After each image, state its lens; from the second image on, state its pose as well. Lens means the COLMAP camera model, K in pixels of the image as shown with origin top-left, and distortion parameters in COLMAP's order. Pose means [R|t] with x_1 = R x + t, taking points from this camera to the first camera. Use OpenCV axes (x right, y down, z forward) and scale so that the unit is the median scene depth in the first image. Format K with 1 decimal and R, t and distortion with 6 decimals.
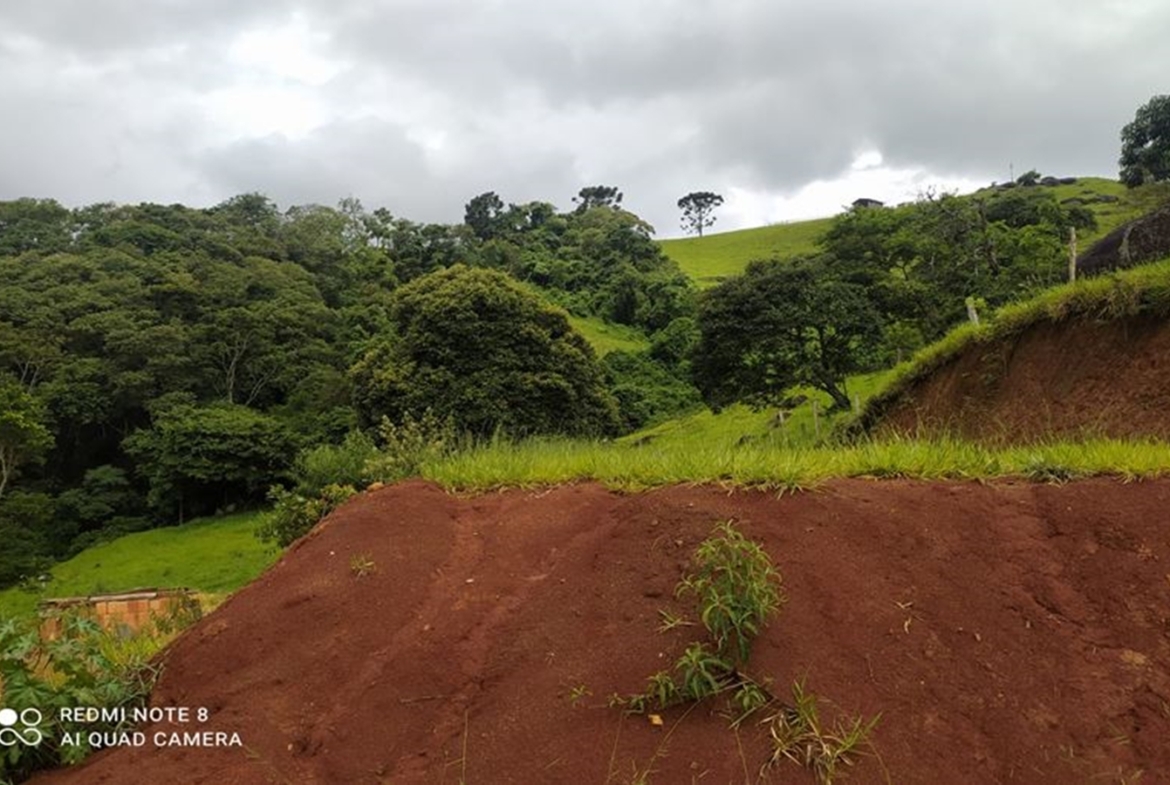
lens RADIAL K [[877.5, 0, 562.3], [0, 877.5, 379.4], [0, 0, 1]] dist [0.091111, -0.127918]
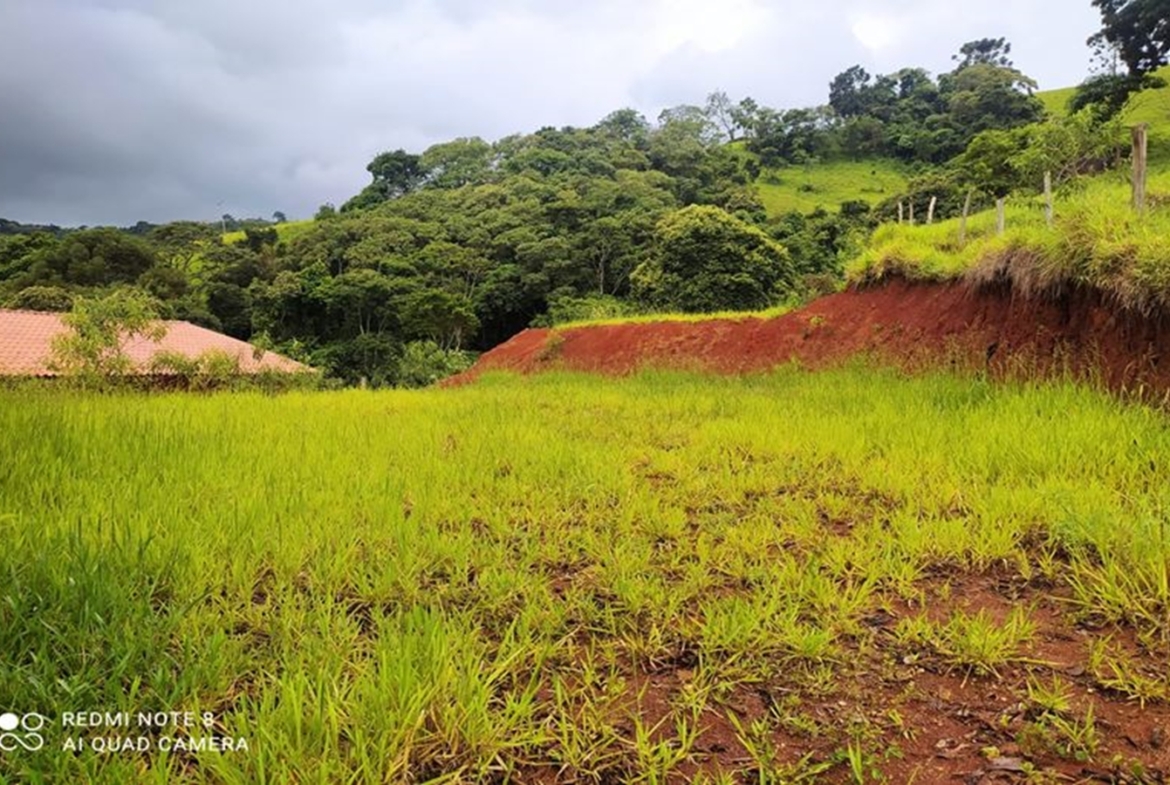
lens RADIAL K [[910.1, 0, 621.7], [0, 910.1, 424.0], [0, 0, 1]] dist [0.067182, -0.077237]
pose [[0.925443, 0.020813, -0.378316, 0.127938], [0.048345, 0.983842, 0.172389, -0.010697], [0.375791, -0.177826, 0.909483, -0.197521]]
